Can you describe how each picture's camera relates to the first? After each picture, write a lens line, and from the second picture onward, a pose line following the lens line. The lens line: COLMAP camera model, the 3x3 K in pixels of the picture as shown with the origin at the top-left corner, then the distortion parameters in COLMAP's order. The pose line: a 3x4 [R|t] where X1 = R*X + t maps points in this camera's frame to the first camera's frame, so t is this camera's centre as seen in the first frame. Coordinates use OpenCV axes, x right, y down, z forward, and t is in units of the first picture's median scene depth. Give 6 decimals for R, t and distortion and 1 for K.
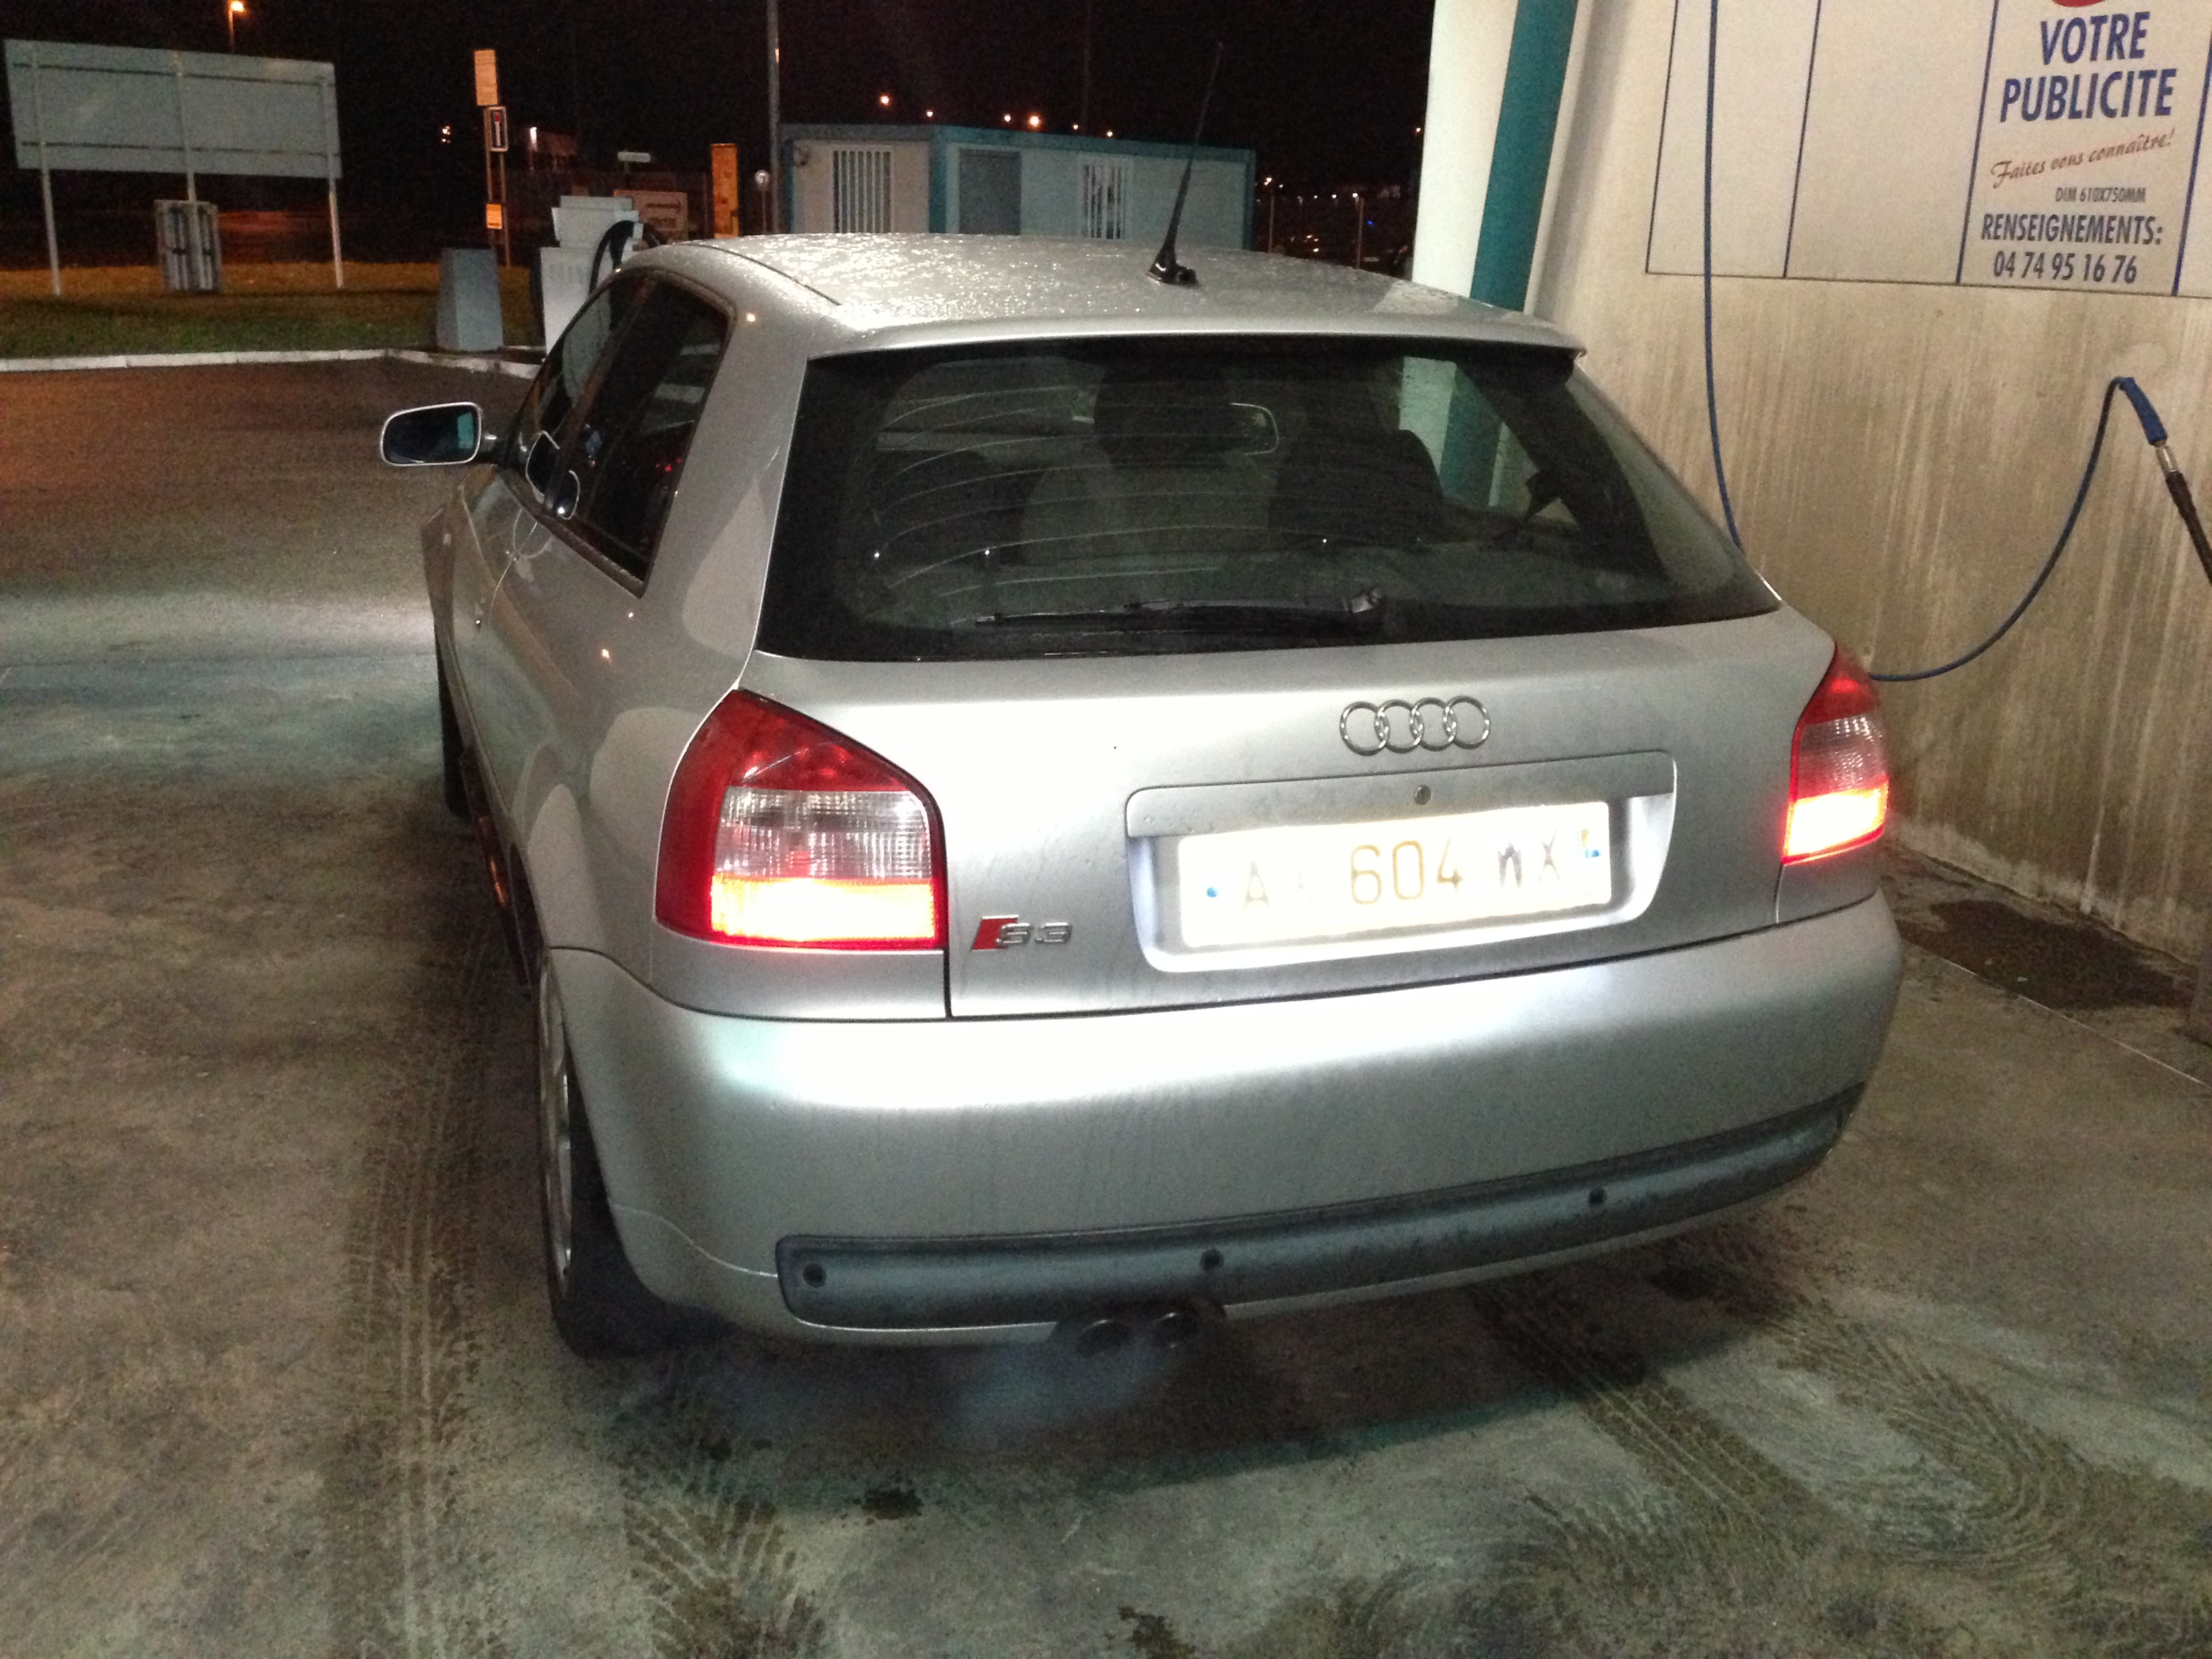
lens RADIAL K [[2020.4, 0, 1096.6], [0, 2020.4, 811.0], [0, 0, 1]] dist [-0.019898, 0.000000]
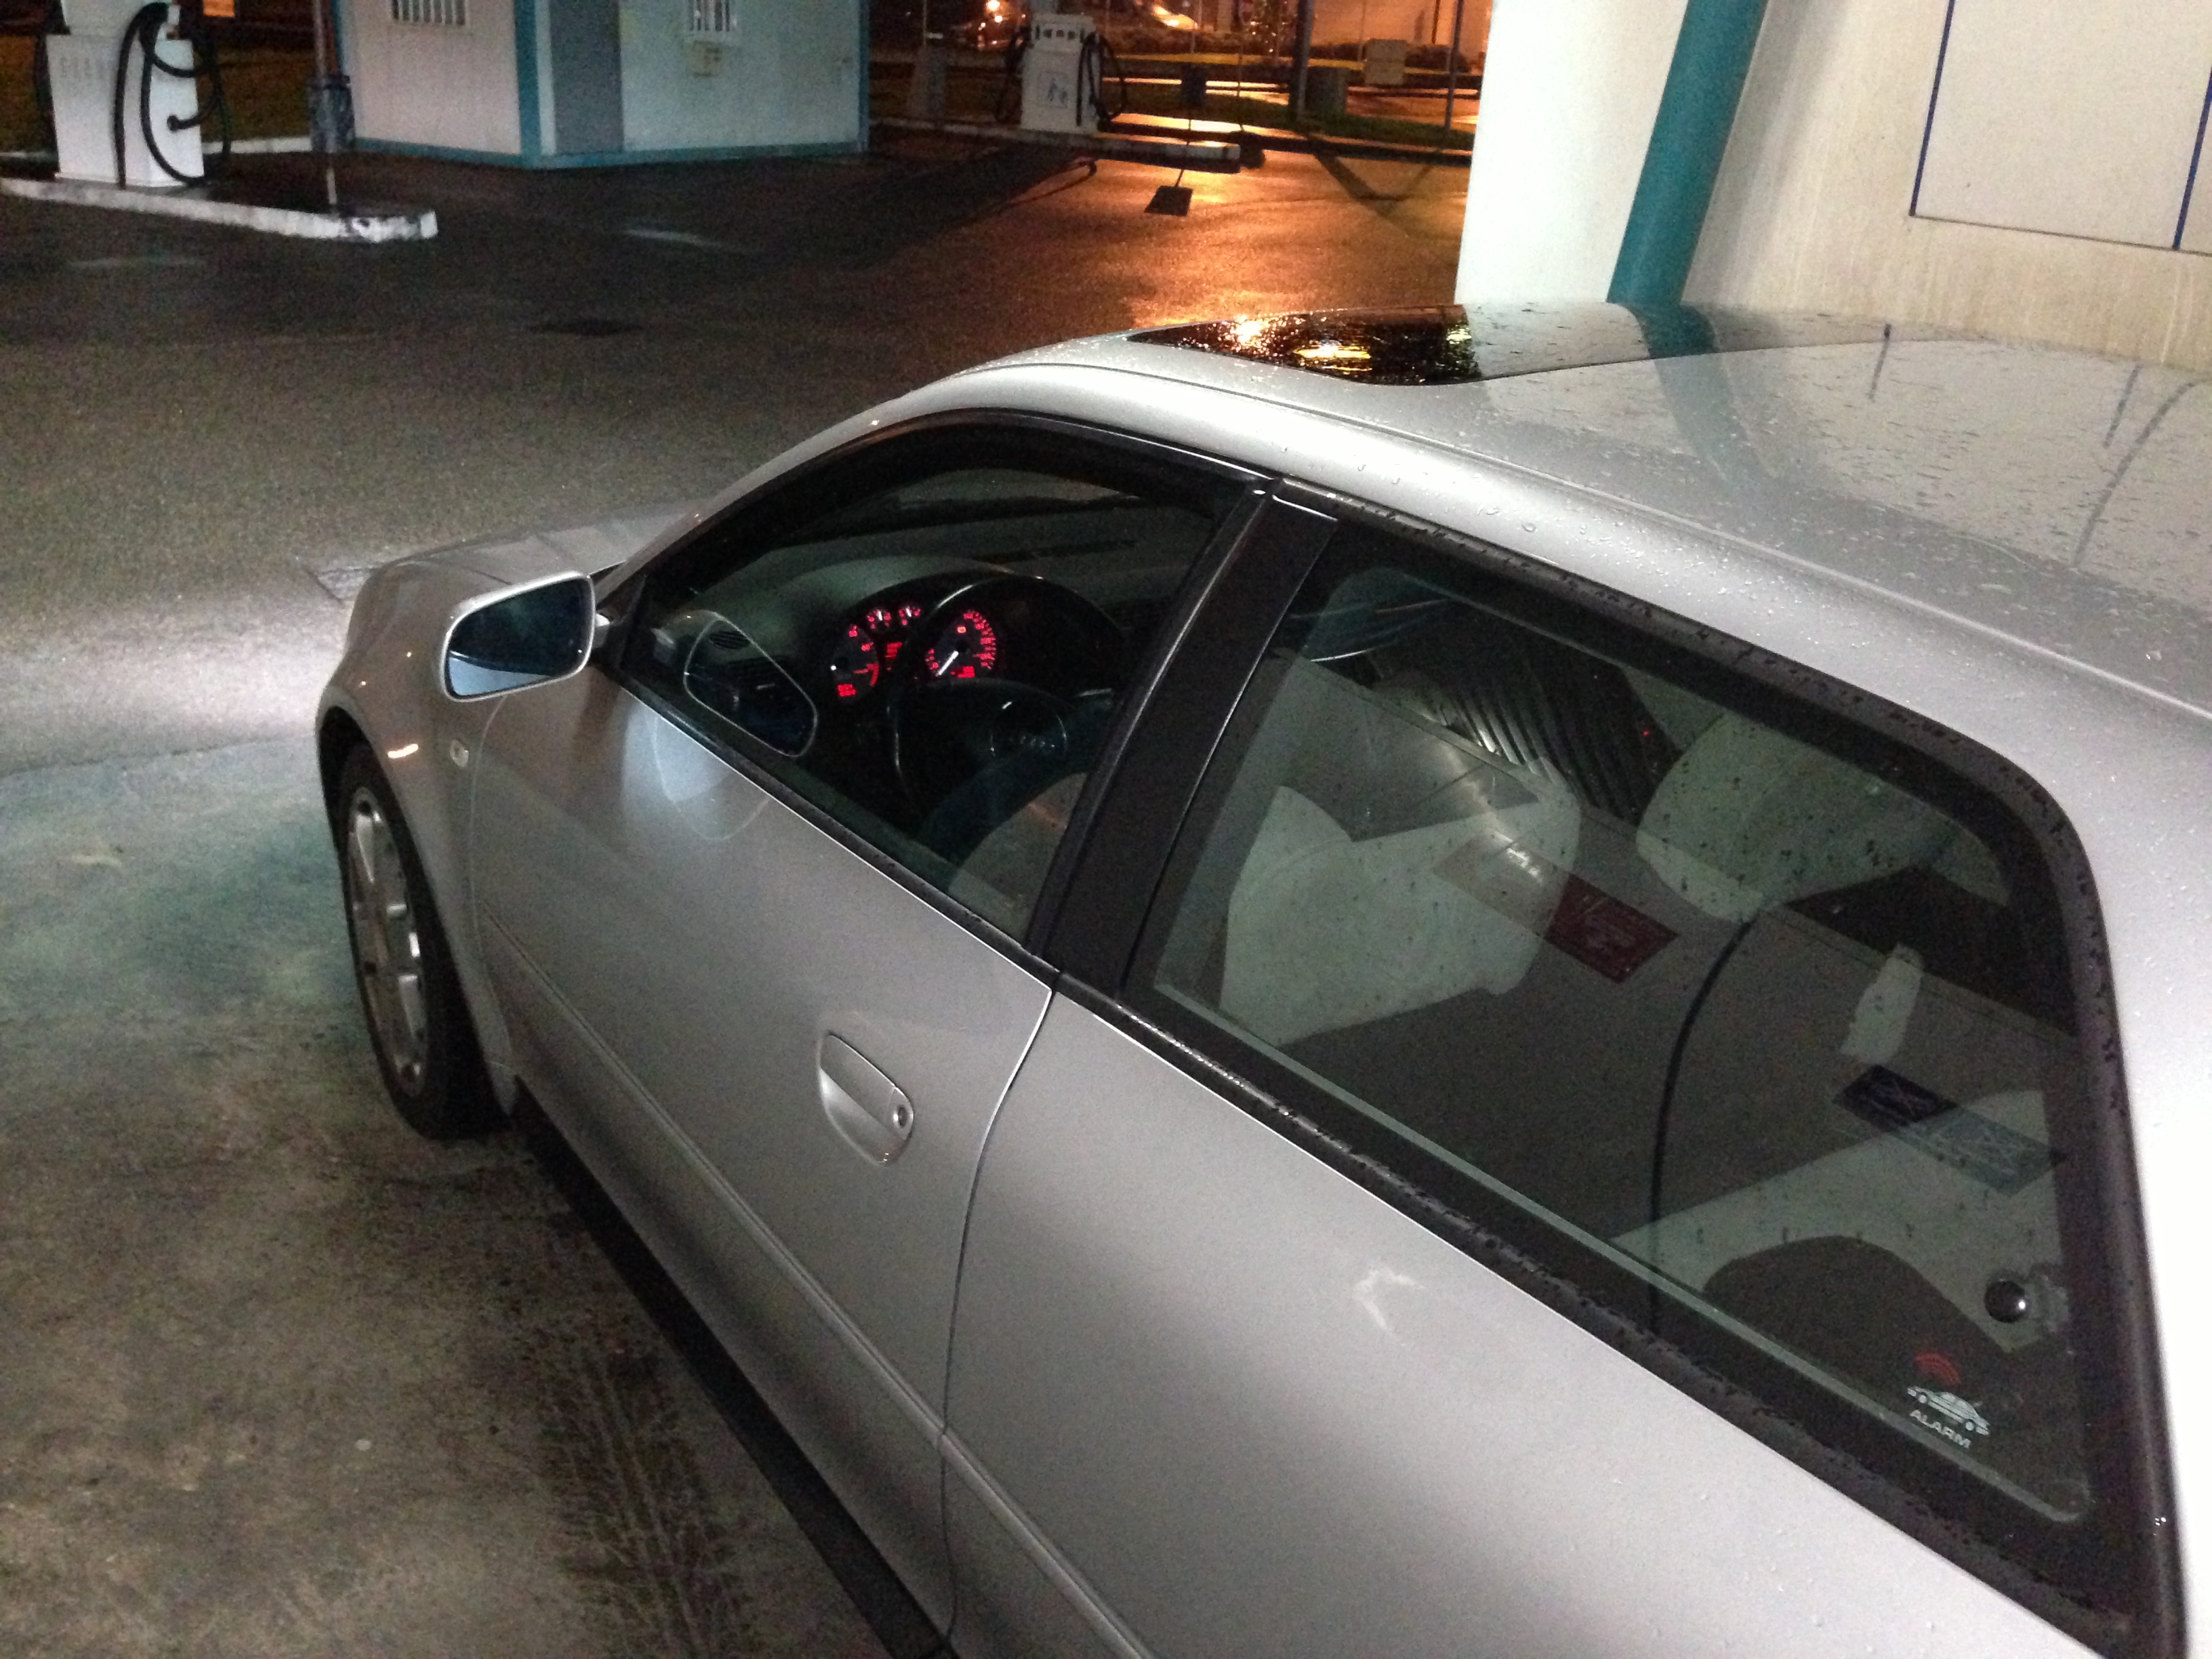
lens RADIAL K [[2020.4, 0, 1116.9], [0, 2020.4, 840.2], [0, 0, 1]] dist [-0.019898, 0.000000]
pose [[0.971819, -0.074730, 0.223568, -0.267710], [0.046955, 0.990781, 0.127073, -0.180730], [-0.231003, -0.112994, 0.966369, 0.380603]]
